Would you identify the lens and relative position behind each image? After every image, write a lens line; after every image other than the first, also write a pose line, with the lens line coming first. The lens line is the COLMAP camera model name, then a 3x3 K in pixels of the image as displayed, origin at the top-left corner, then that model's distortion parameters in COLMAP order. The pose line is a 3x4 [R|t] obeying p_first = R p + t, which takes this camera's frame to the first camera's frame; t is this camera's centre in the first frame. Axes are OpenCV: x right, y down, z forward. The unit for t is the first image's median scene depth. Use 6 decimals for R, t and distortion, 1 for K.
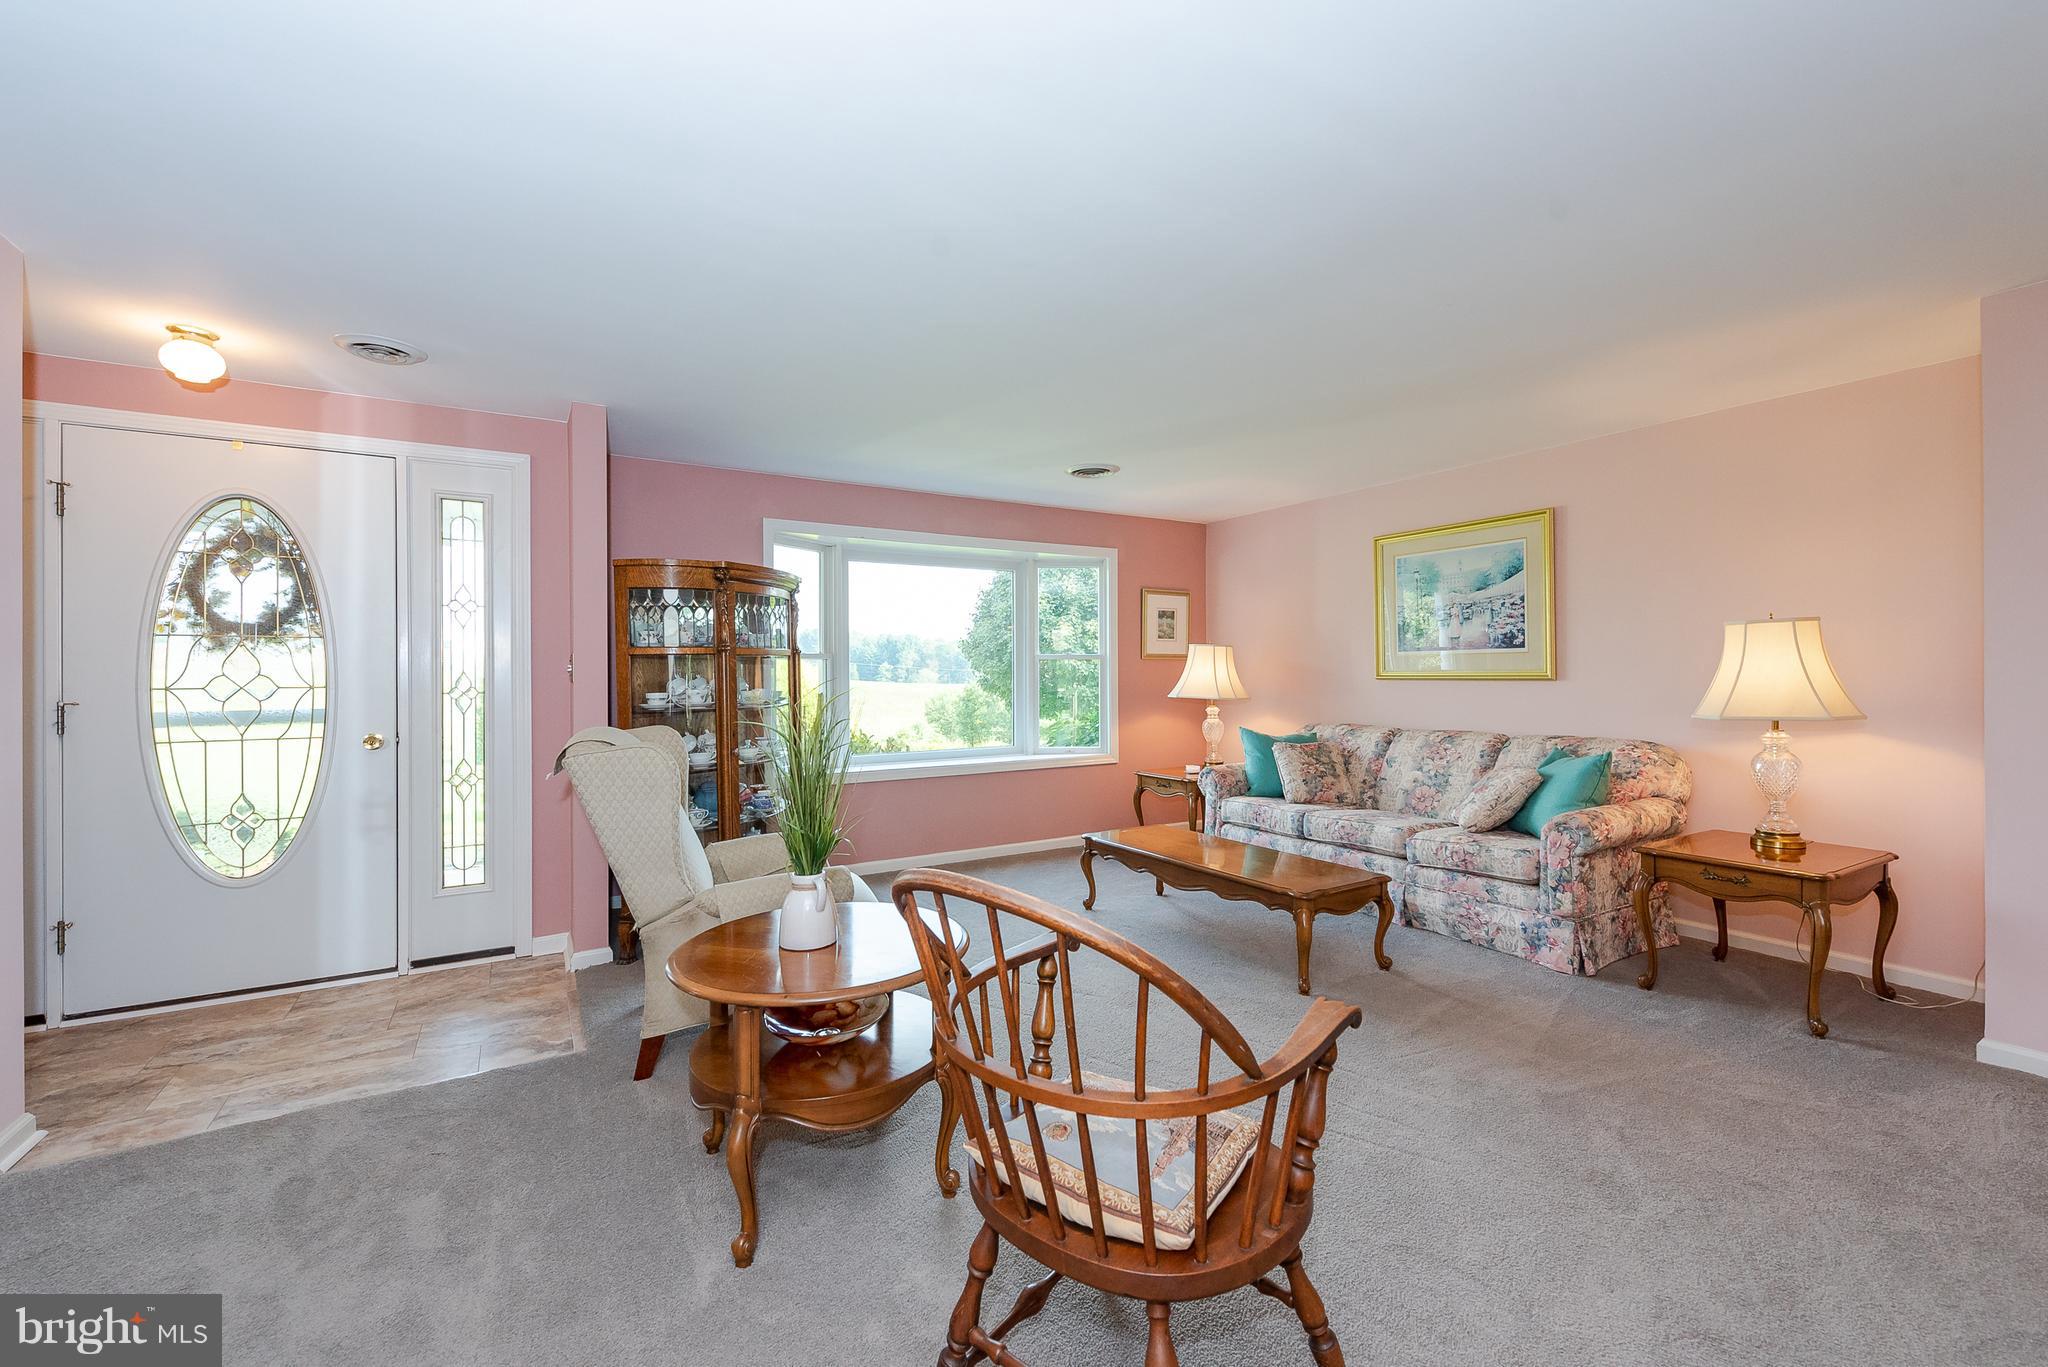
lens RADIAL K [[827.0, 0, 1021.2], [0, 827.0, 680.8], [0, 0, 1]] dist [0.006856, -0.000412]
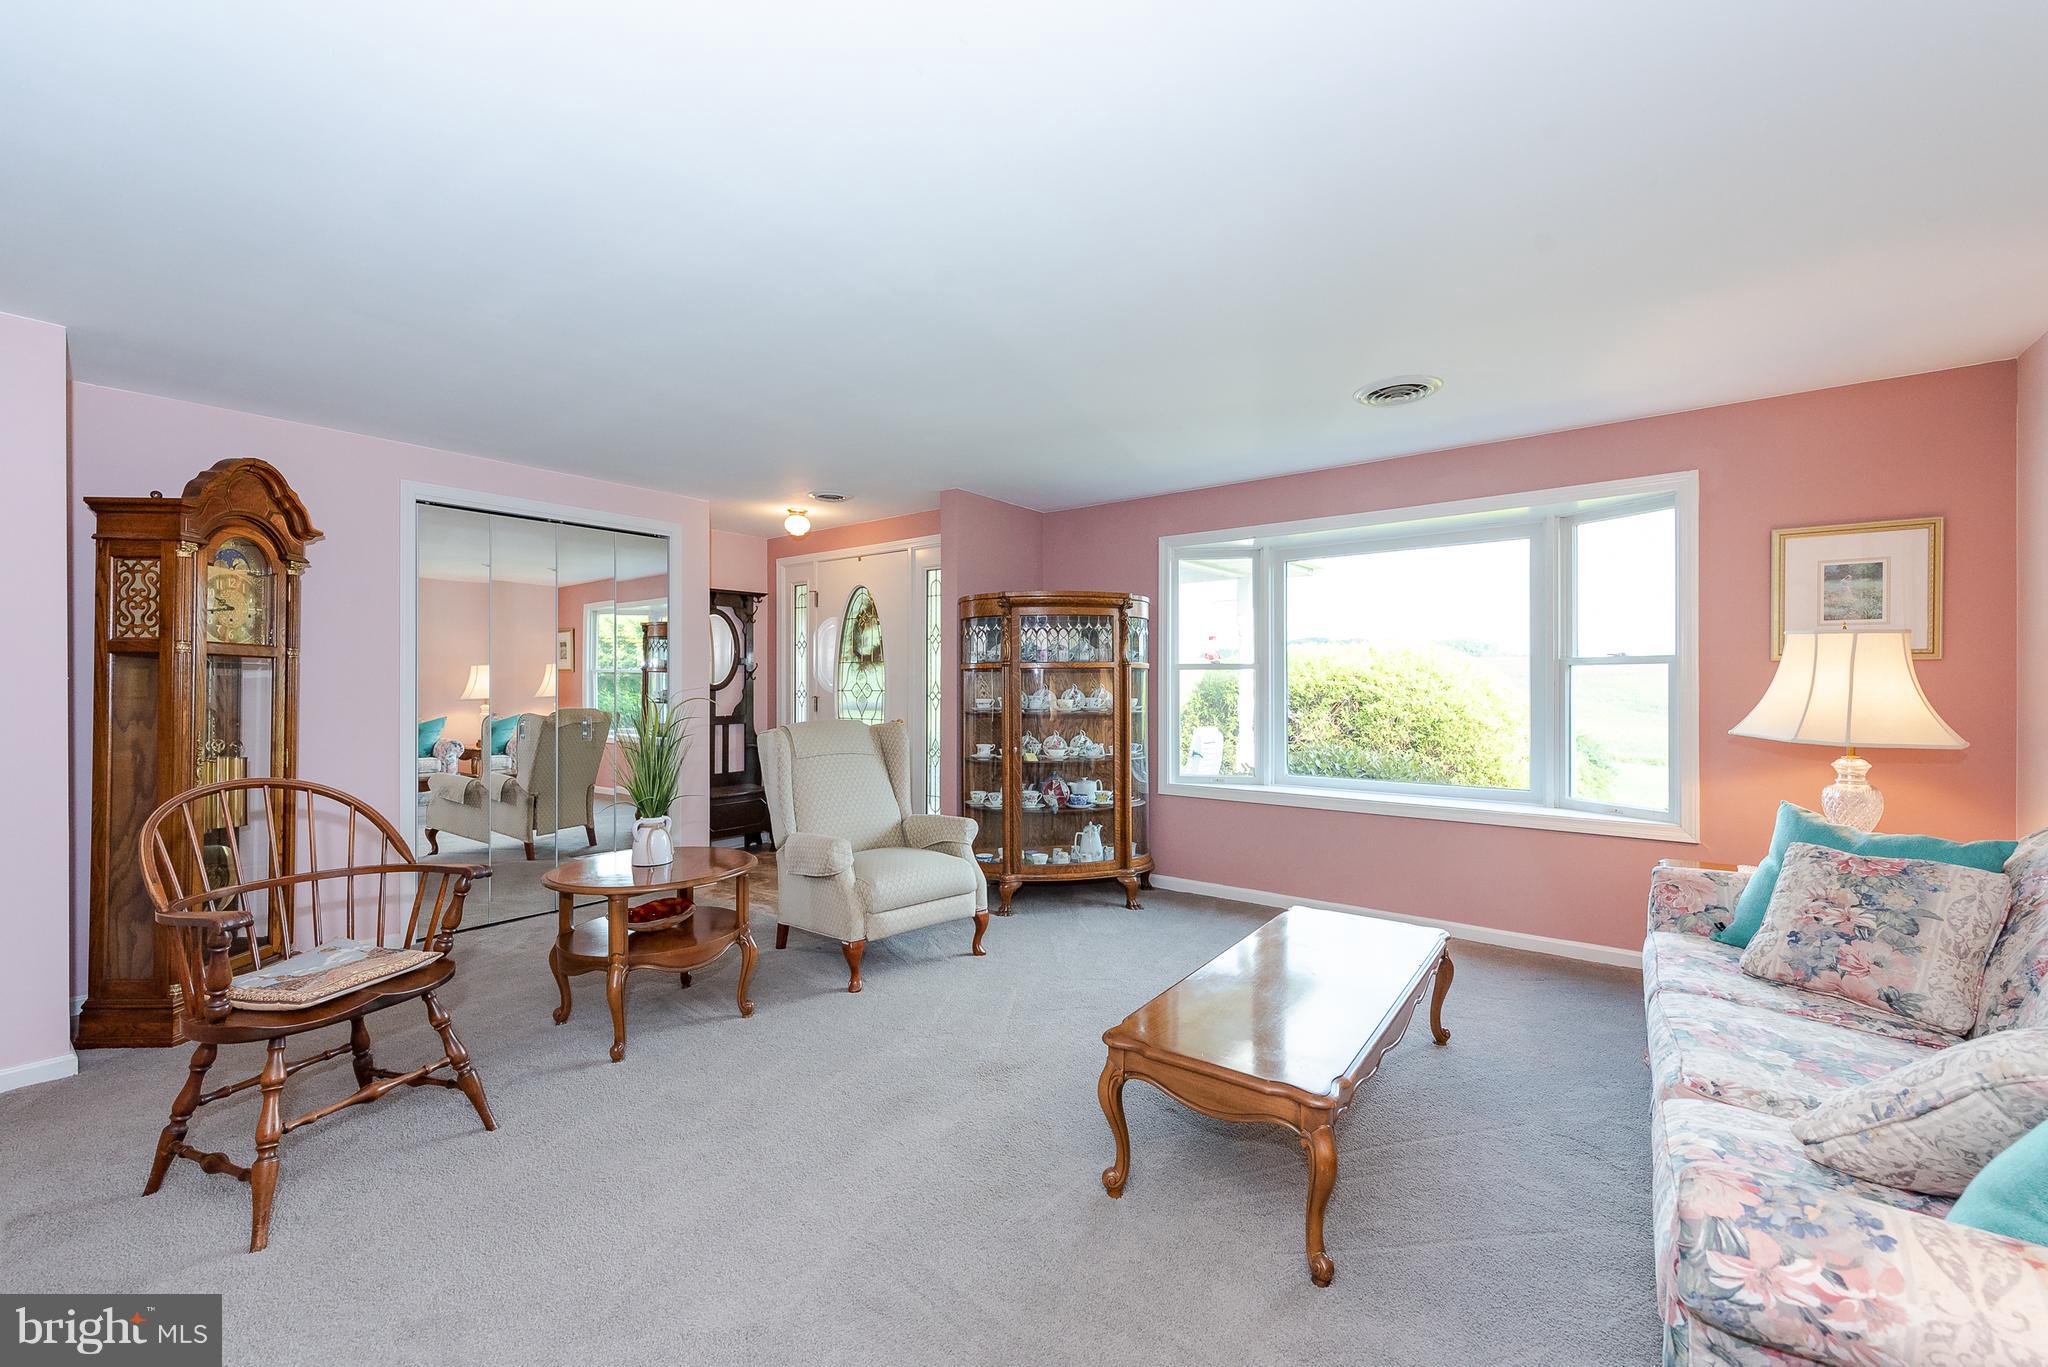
lens RADIAL K [[827.0, 0, 1021.2], [0, 827.0, 680.8], [0, 0, 1]] dist [0.006856, -0.000412]
pose [[0.388762, 0.007948, -0.921304, 0.492644], [-0.001907, 0.999968, 0.007821, -0.017719], [0.921336, -0.001283, 0.388765, 0.360988]]
